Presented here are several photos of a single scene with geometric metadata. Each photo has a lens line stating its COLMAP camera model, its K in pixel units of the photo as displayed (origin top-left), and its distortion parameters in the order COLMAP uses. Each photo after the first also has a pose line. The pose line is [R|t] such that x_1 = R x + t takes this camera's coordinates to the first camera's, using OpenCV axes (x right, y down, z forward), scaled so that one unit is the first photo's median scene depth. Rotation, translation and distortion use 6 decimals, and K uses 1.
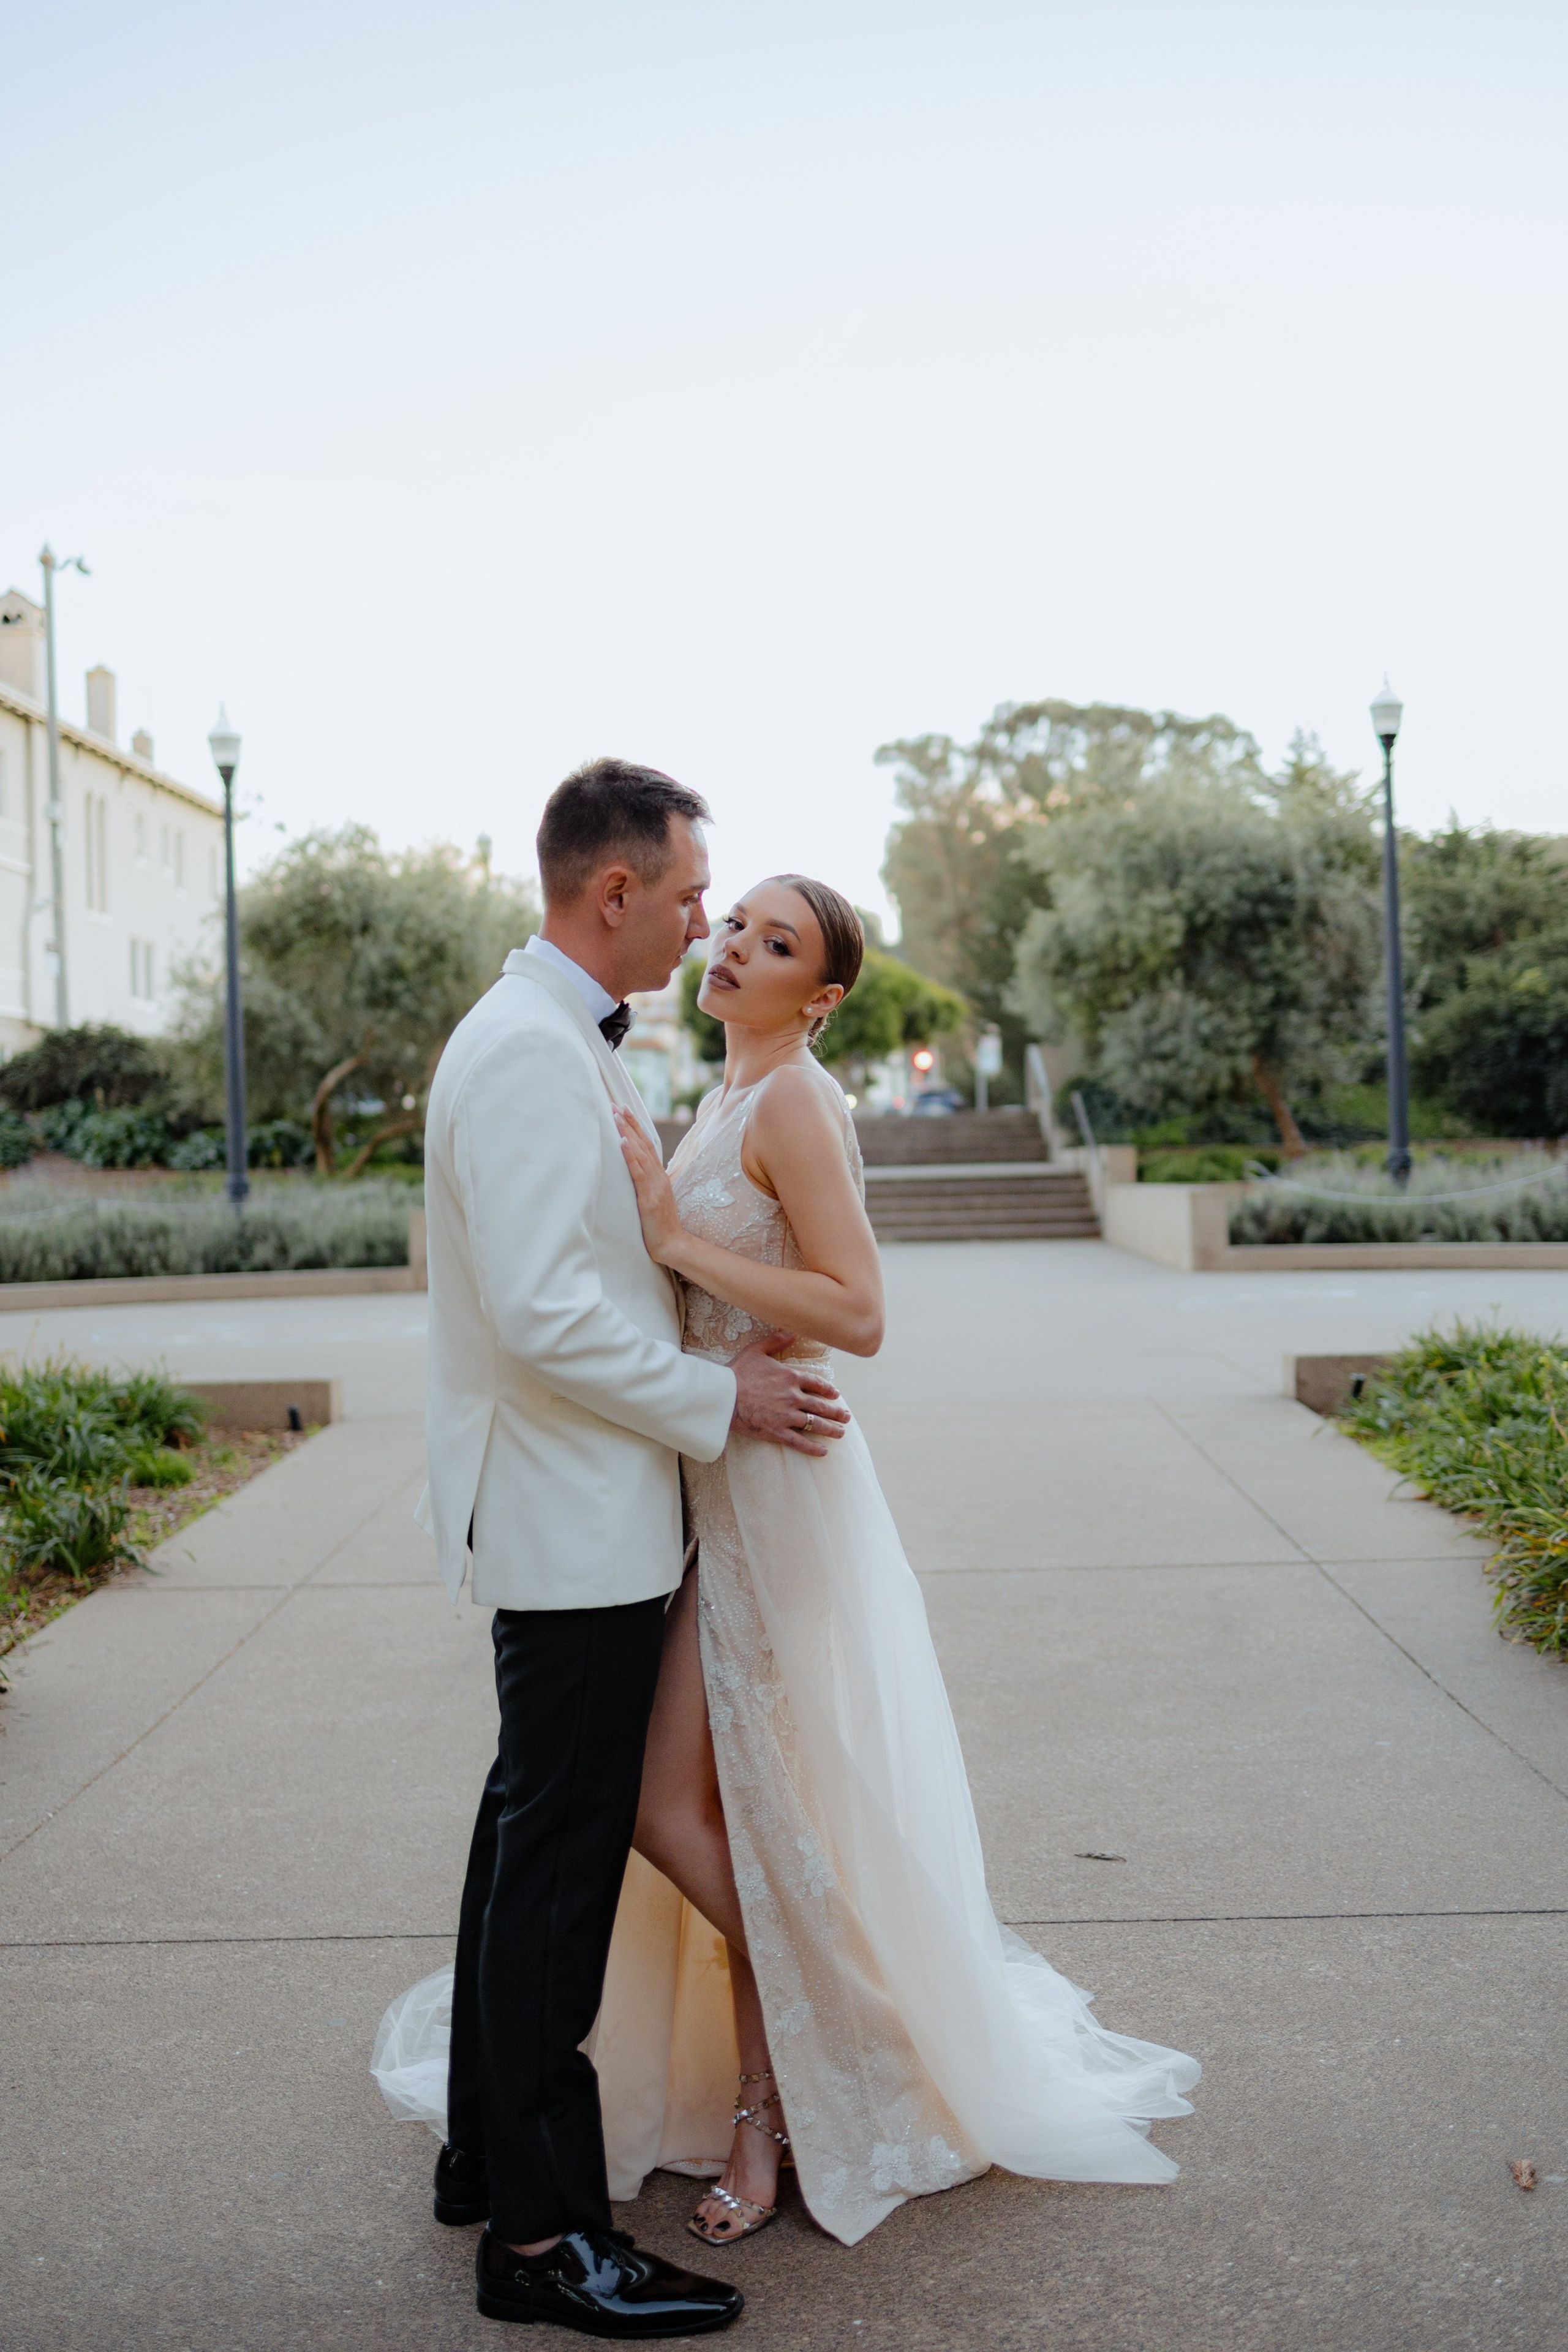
lens RADIAL K [[2307.0, 0, 784.0], [0, 2307.0, 1176.0], [0, 0, 1]] dist [-0.000944, -0.012969]
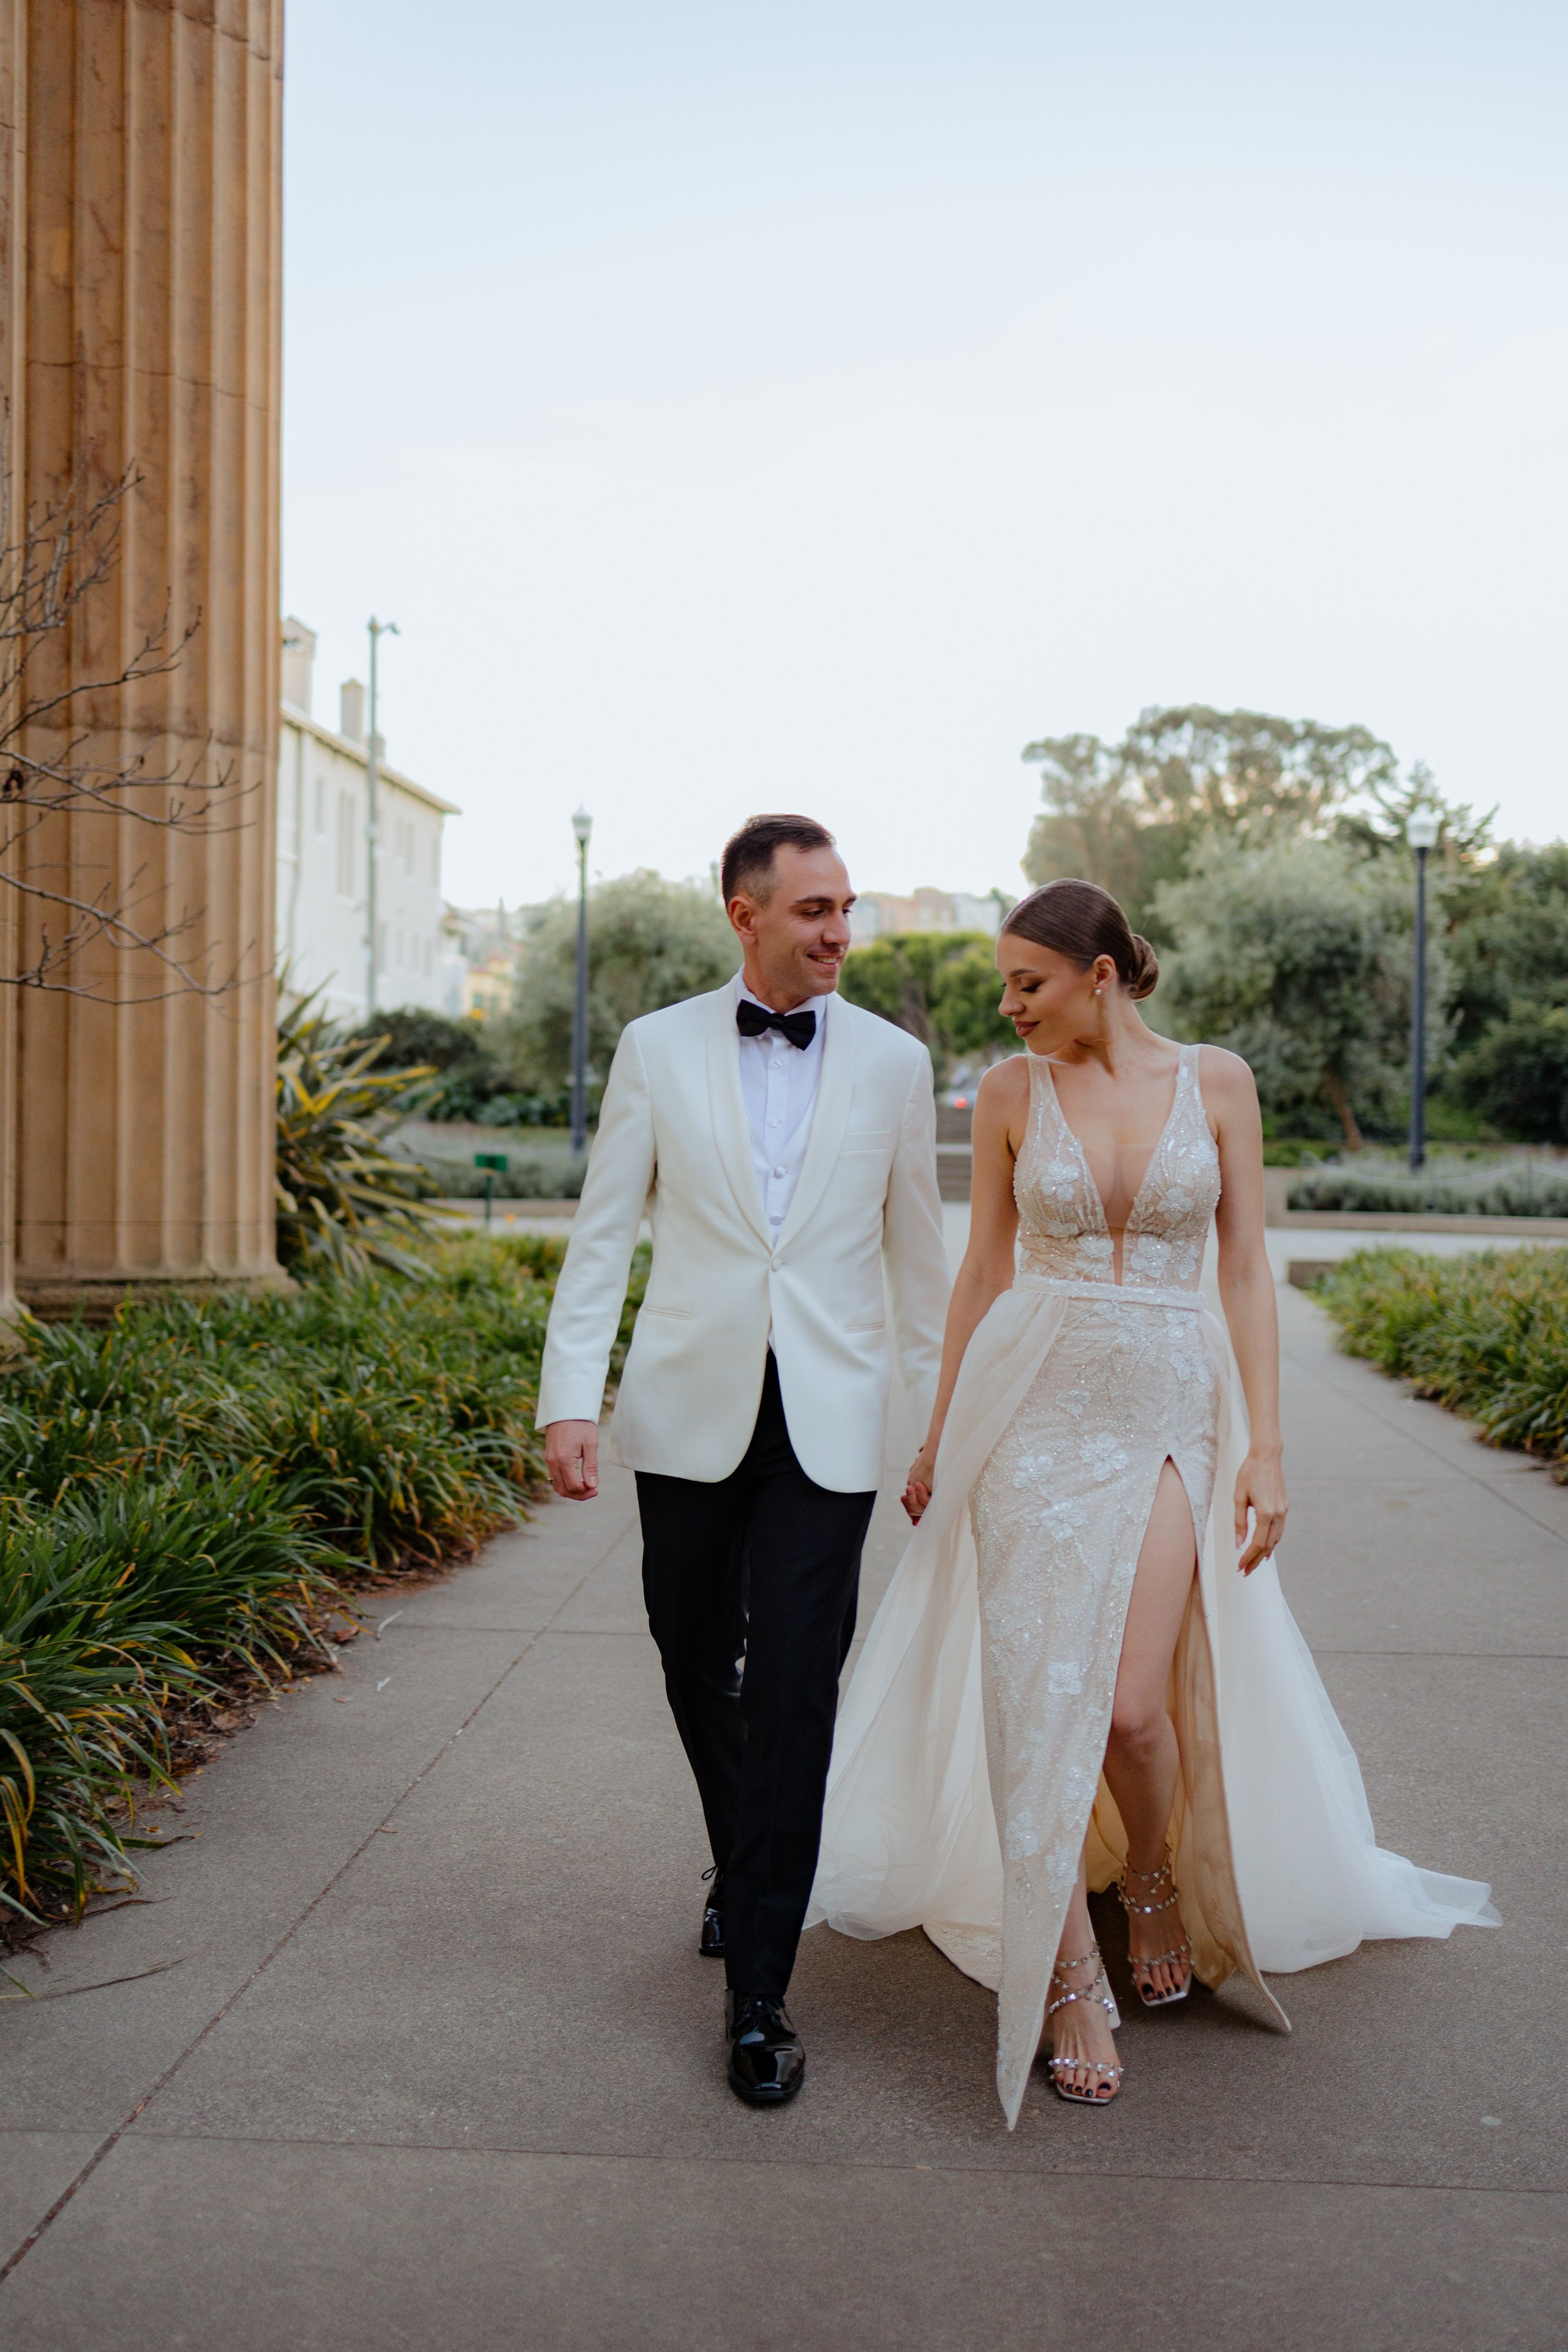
lens RADIAL K [[2339.7, 0, 747.4], [0, 2339.7, 1206.4], [0, 0, 1]] dist [0.004091, 0.007941]
pose [[0.996842, 0.044319, -0.065885, -0.032566], [-0.042713, 0.998760, 0.025580, 0.004003], [0.066937, -0.022685, 0.997499, -0.353923]]
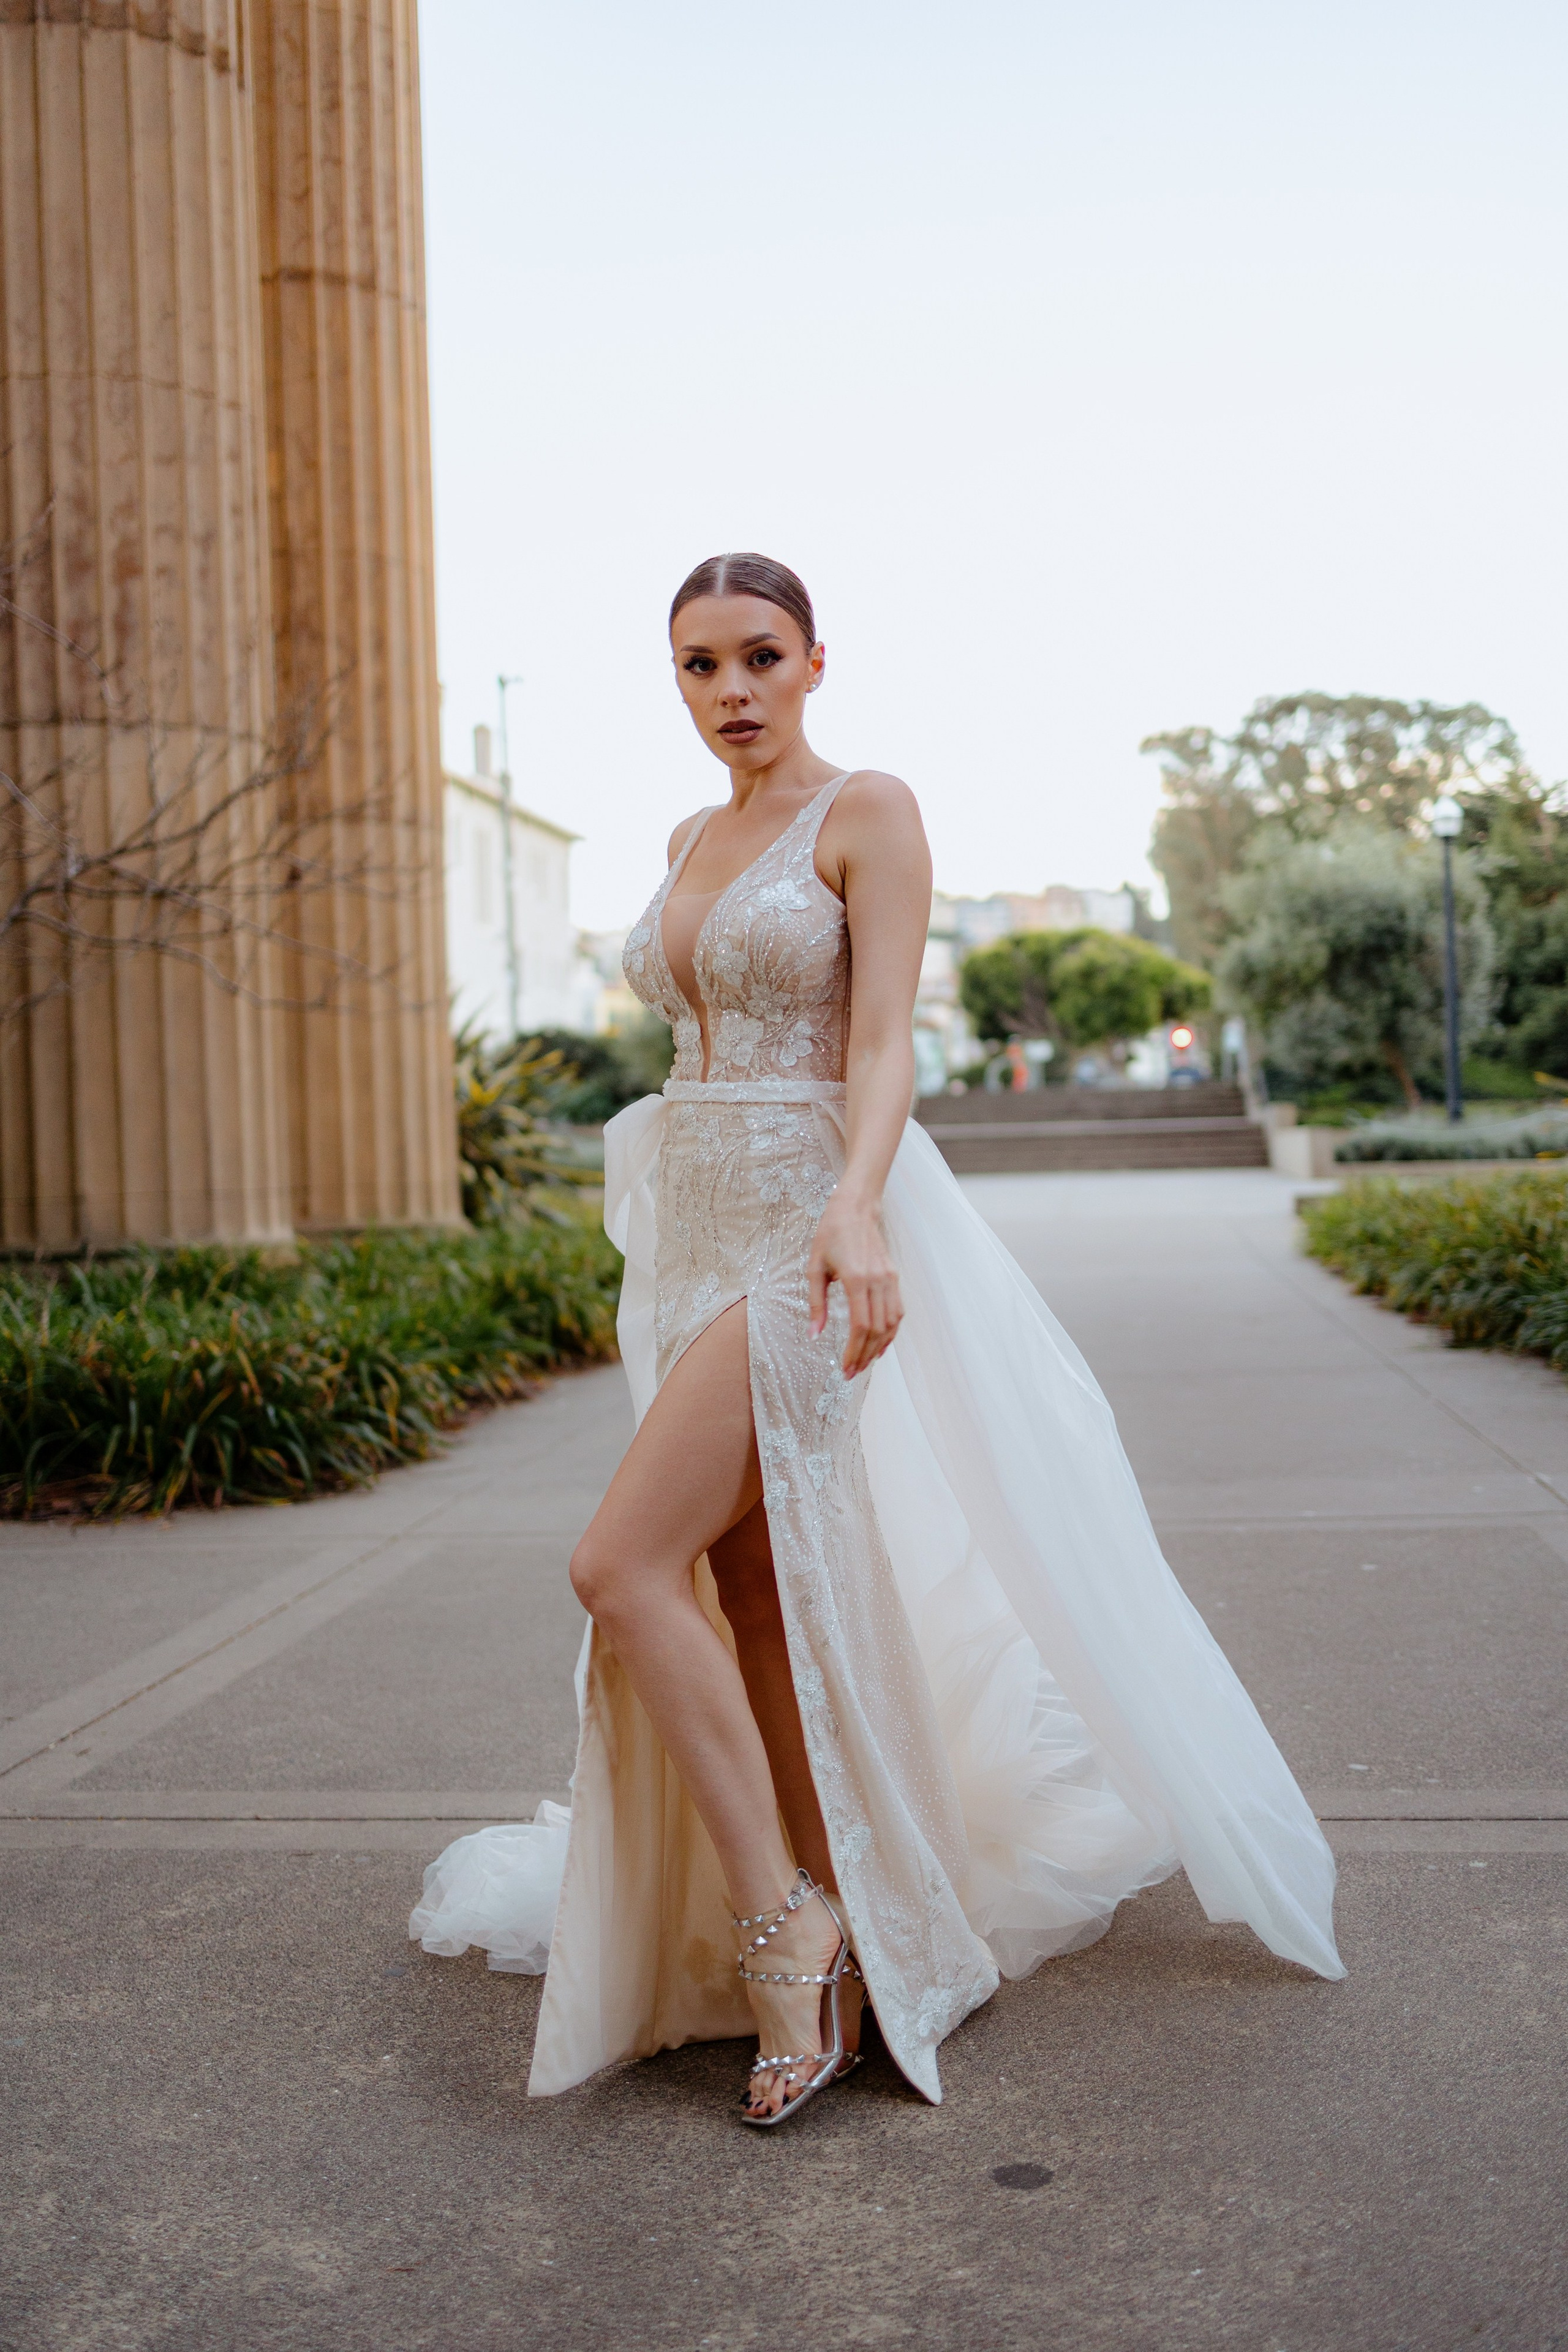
lens RADIAL K [[2369.9, 0, 717.5], [0, 2369.9, 1181.0], [0, 0, 1]] dist [0.012852, -0.010212]
pose [[0.990094, -0.001856, -0.140393, 0.002104], [0.003425, 0.999934, 0.010936, 0.017444], [0.140364, -0.011309, 0.990035, -0.525704]]
